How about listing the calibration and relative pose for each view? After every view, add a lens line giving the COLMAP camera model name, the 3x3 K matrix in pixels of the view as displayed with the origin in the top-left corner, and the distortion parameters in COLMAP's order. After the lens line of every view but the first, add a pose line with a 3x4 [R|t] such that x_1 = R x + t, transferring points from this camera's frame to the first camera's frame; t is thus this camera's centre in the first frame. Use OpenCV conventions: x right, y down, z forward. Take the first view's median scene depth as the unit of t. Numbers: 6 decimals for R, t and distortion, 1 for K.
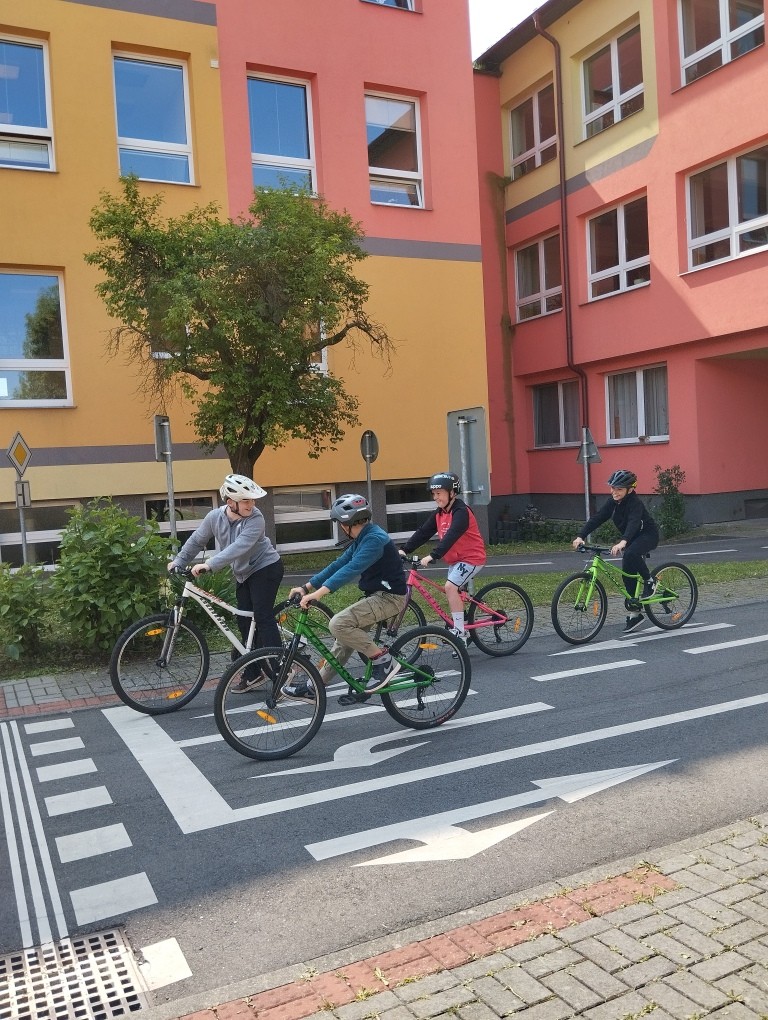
lens RADIAL K [[872.3, 0, 384.0], [0, 872.3, 510.0], [0, 0, 1]] dist [0.065886, -0.191486]
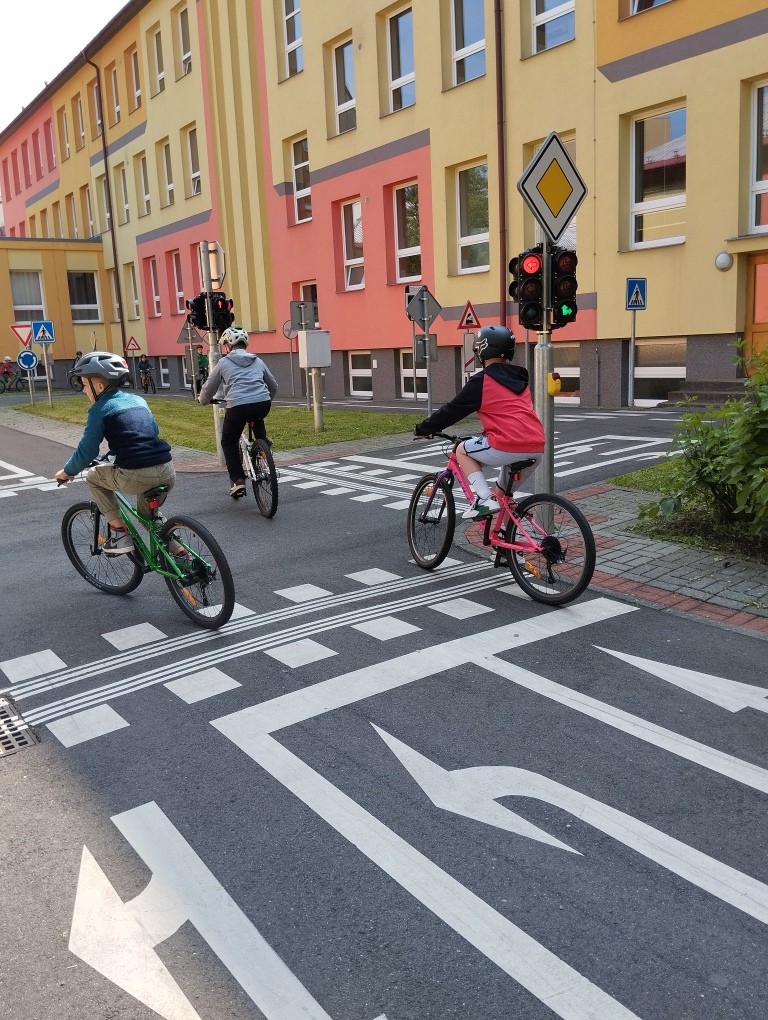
lens RADIAL K [[872.3, 0, 384.0], [0, 872.3, 510.0], [0, 0, 1]] dist [0.065886, -0.191486]
pose [[0.137906, 0.235484, -0.962044, 0.574899], [-0.013576, 0.971683, 0.235897, -0.048027], [0.990352, -0.019471, 0.137198, 1.017836]]
